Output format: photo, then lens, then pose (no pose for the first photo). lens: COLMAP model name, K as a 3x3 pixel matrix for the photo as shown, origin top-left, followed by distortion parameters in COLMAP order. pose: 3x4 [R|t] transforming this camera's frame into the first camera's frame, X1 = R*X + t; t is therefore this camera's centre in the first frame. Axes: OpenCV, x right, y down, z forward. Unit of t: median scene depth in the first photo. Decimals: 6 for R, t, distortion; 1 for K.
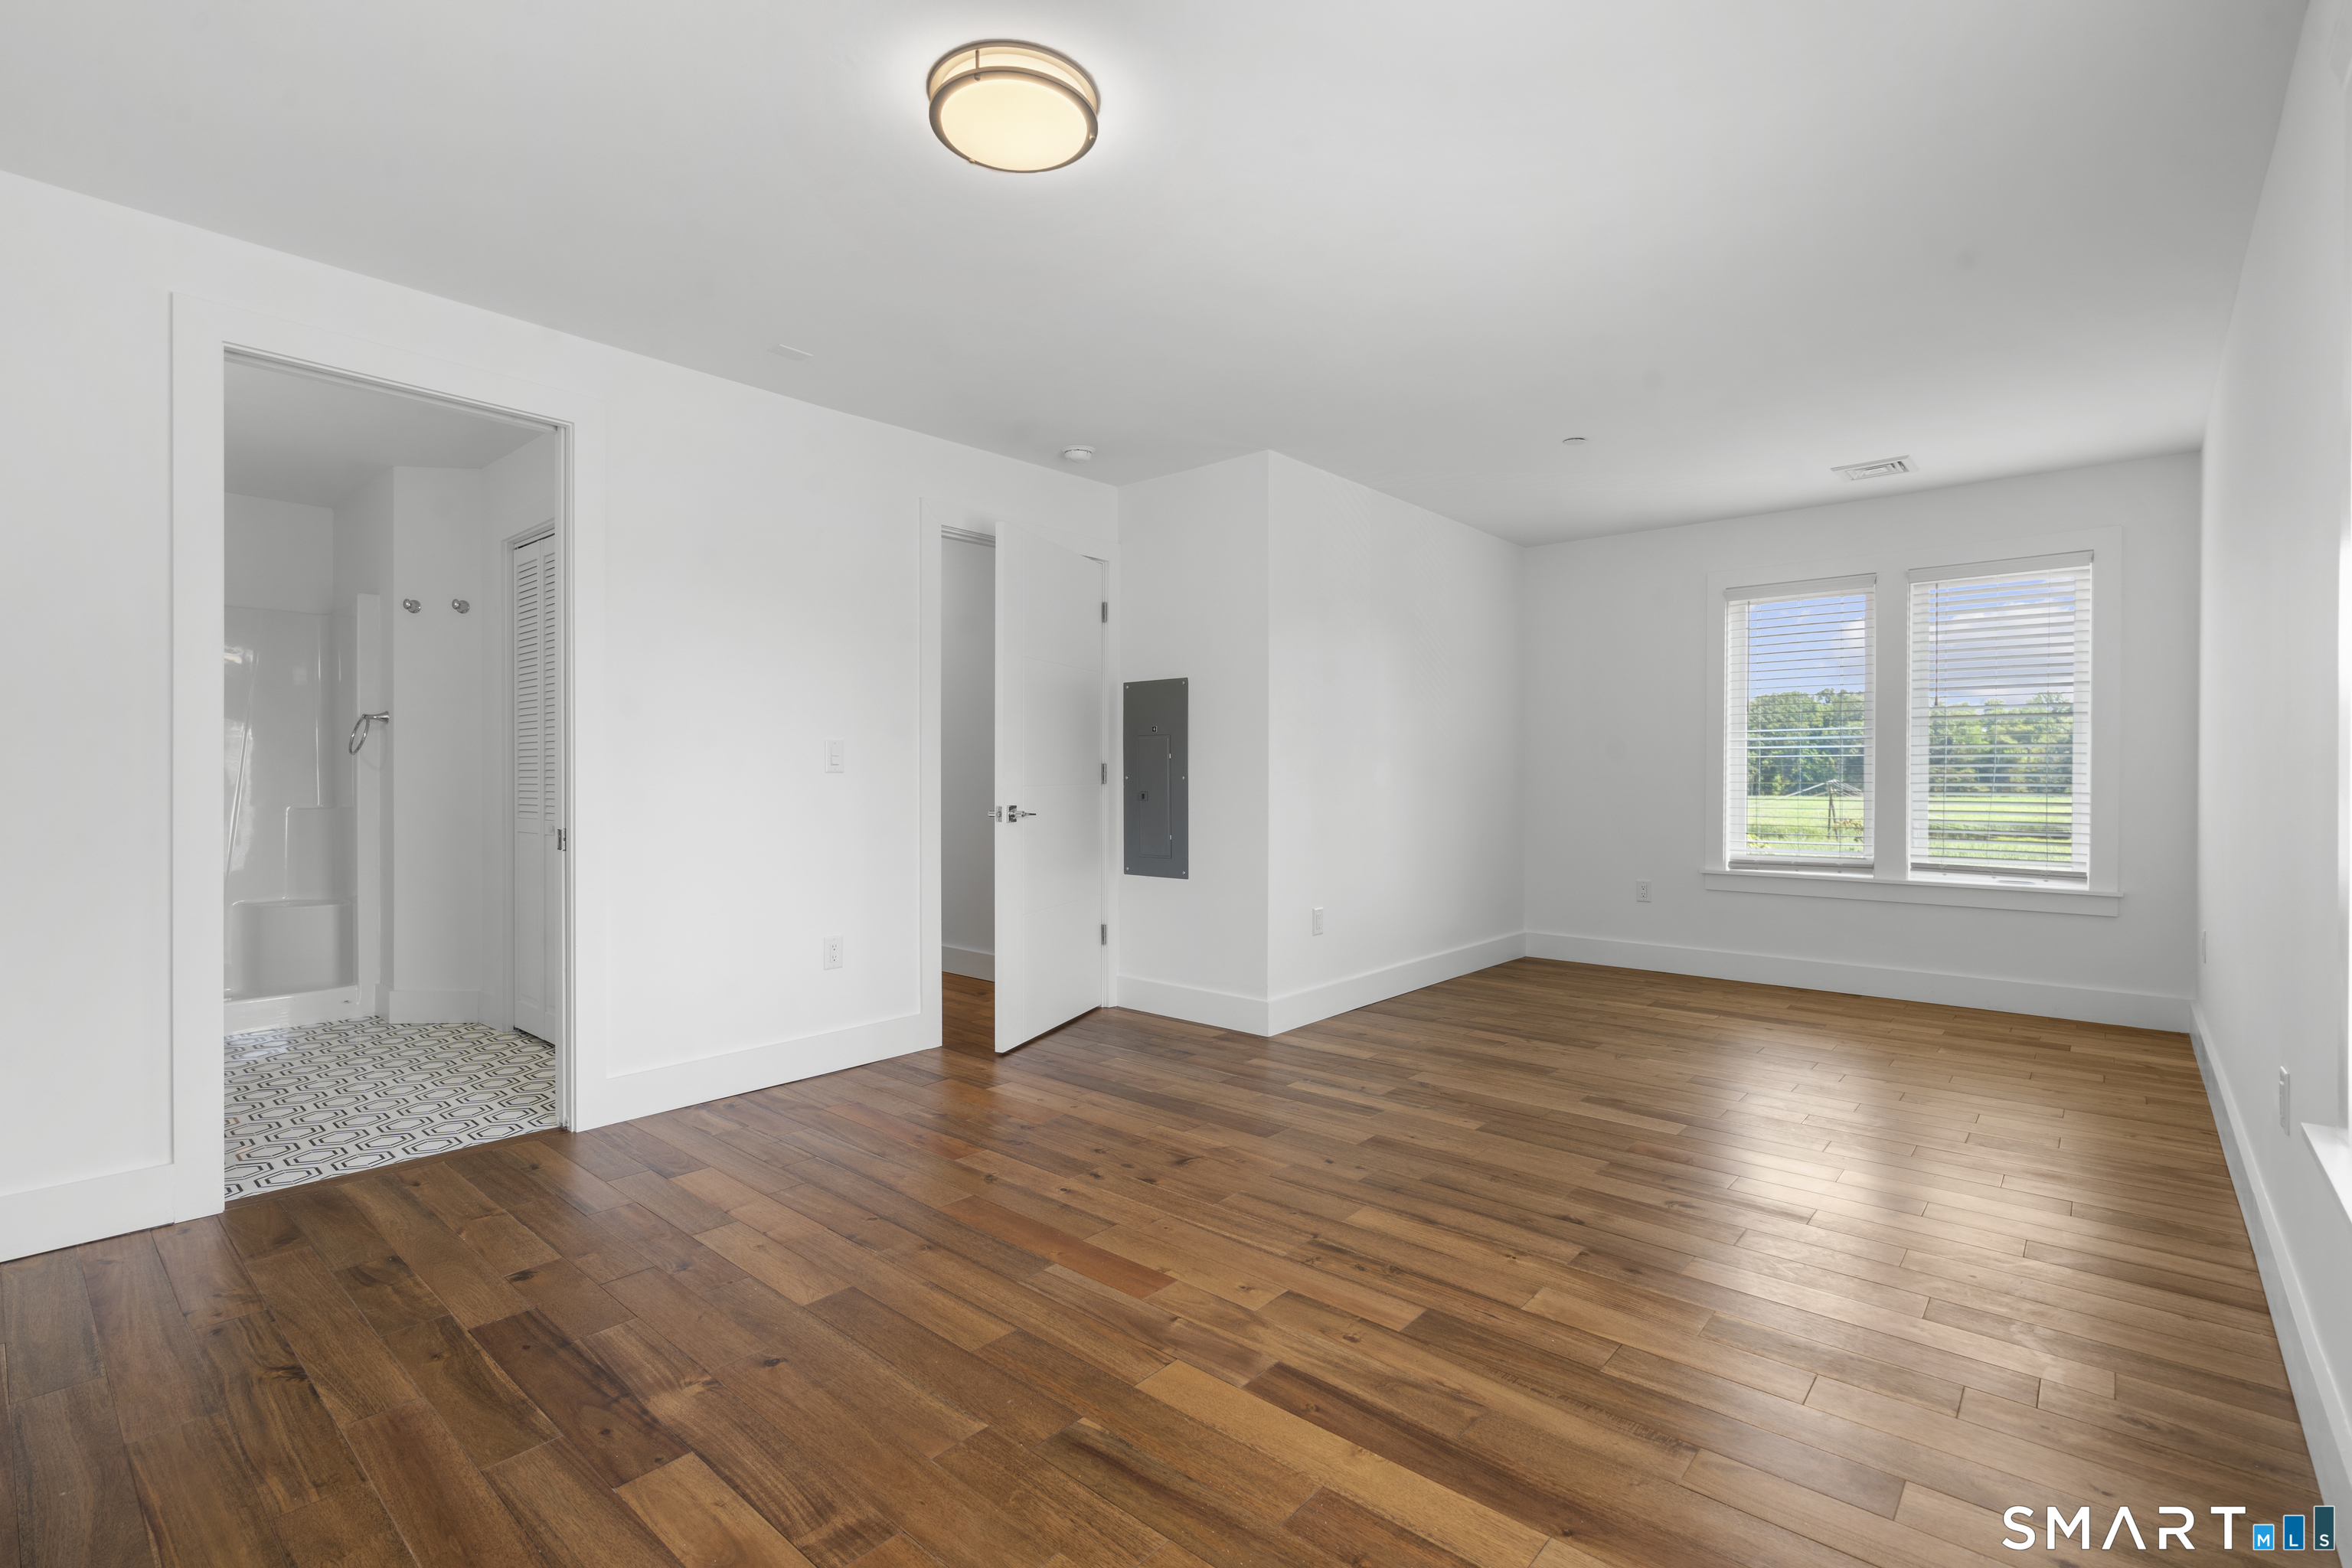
lens RADIAL K [[1076.5, 0, 1159.5], [0, 1076.5, 781.6], [0, 0, 1]] dist [0.000001, 0.002126]
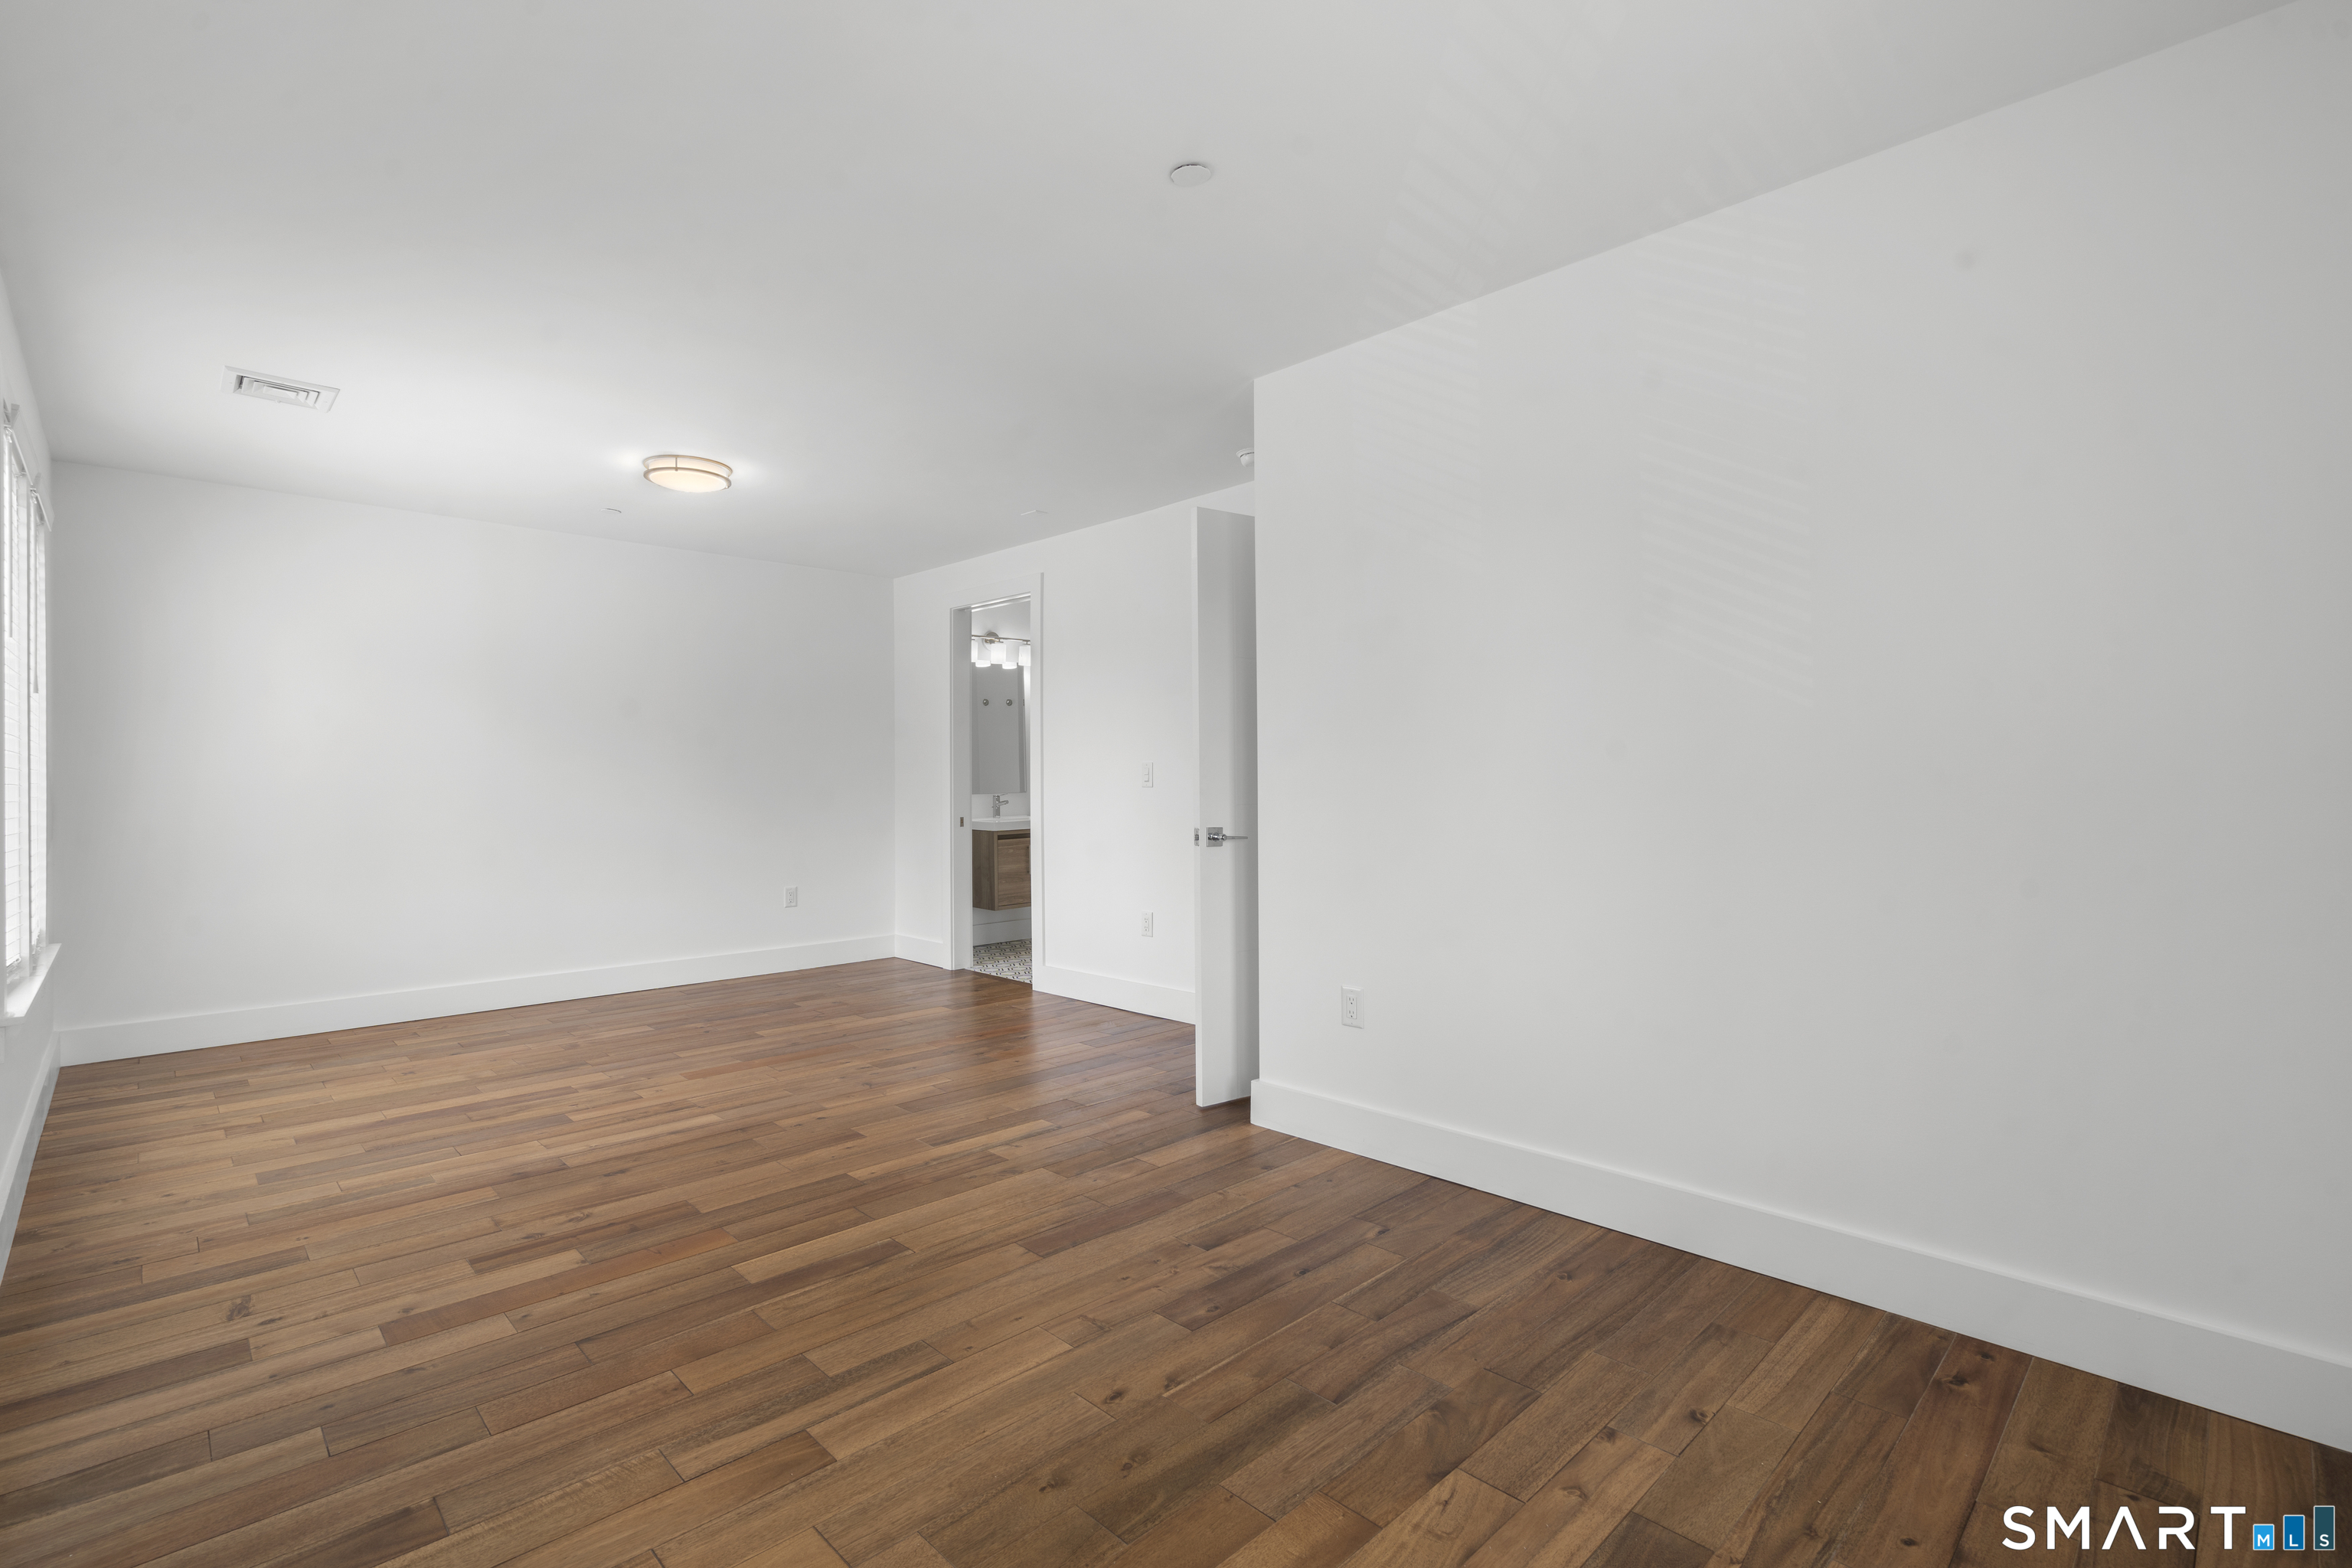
lens RADIAL K [[1076.5, 0, 1159.9], [0, 1076.5, 781.6], [0, 0, 1]] dist [0.000001, 0.002126]
pose [[-0.080982, 0.004043, -0.996707, 1.245938], [-0.001160, 0.999991, 0.004151, -0.023881], [0.996715, 0.001492, -0.080976, 1.392984]]
